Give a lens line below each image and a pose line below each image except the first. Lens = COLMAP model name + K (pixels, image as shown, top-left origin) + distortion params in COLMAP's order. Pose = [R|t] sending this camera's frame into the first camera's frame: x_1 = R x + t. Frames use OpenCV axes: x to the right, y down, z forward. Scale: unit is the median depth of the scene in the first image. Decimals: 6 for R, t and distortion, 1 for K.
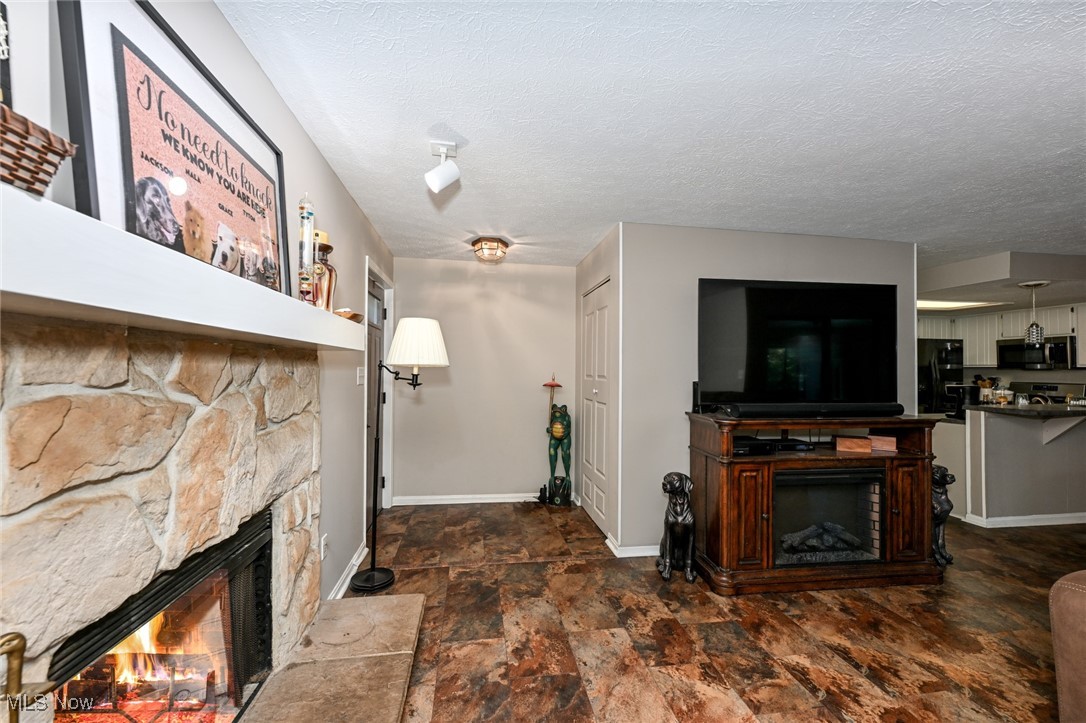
lens RADIAL K [[429.2, 0, 545.9], [0, 429.2, 375.1], [0, 0, 1]] dist [-0.001292, -0.000158]
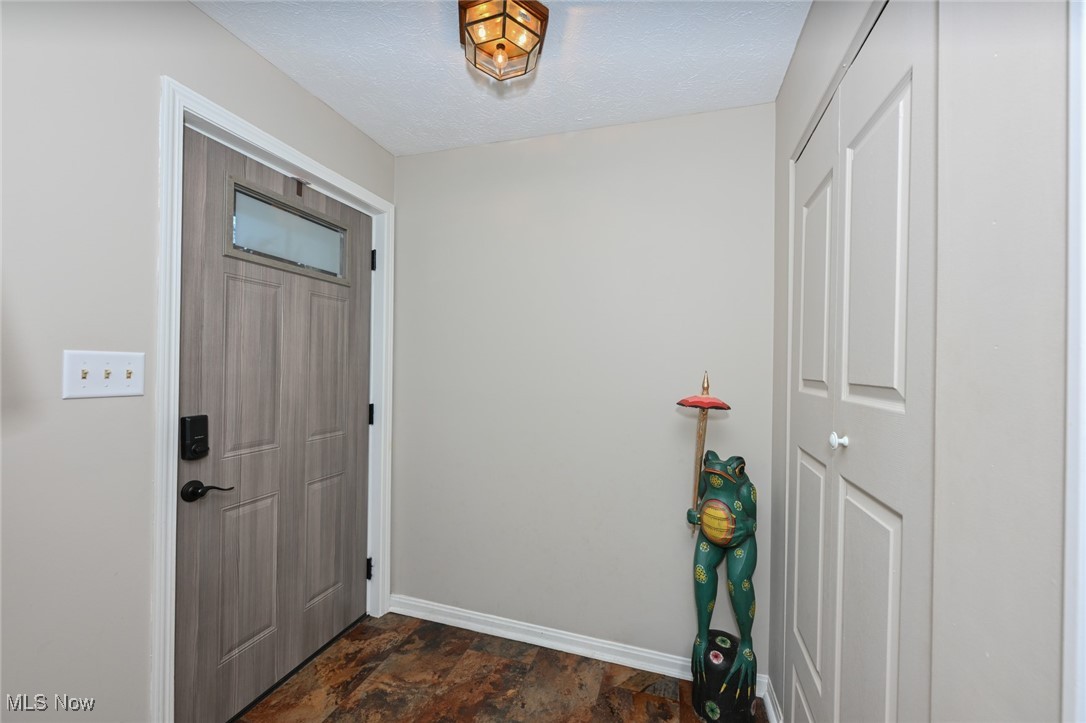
lens RADIAL K [[429.2, 0, 544.7], [0, 429.2, 366.1], [0, 0, 1]] dist [-0.001292, -0.000158]
pose [[0.893817, 0.006582, -0.448383, 0.060865], [-0.013639, 0.999829, -0.012512, -0.003721], [0.448224, 0.017299, 0.893754, 0.584750]]
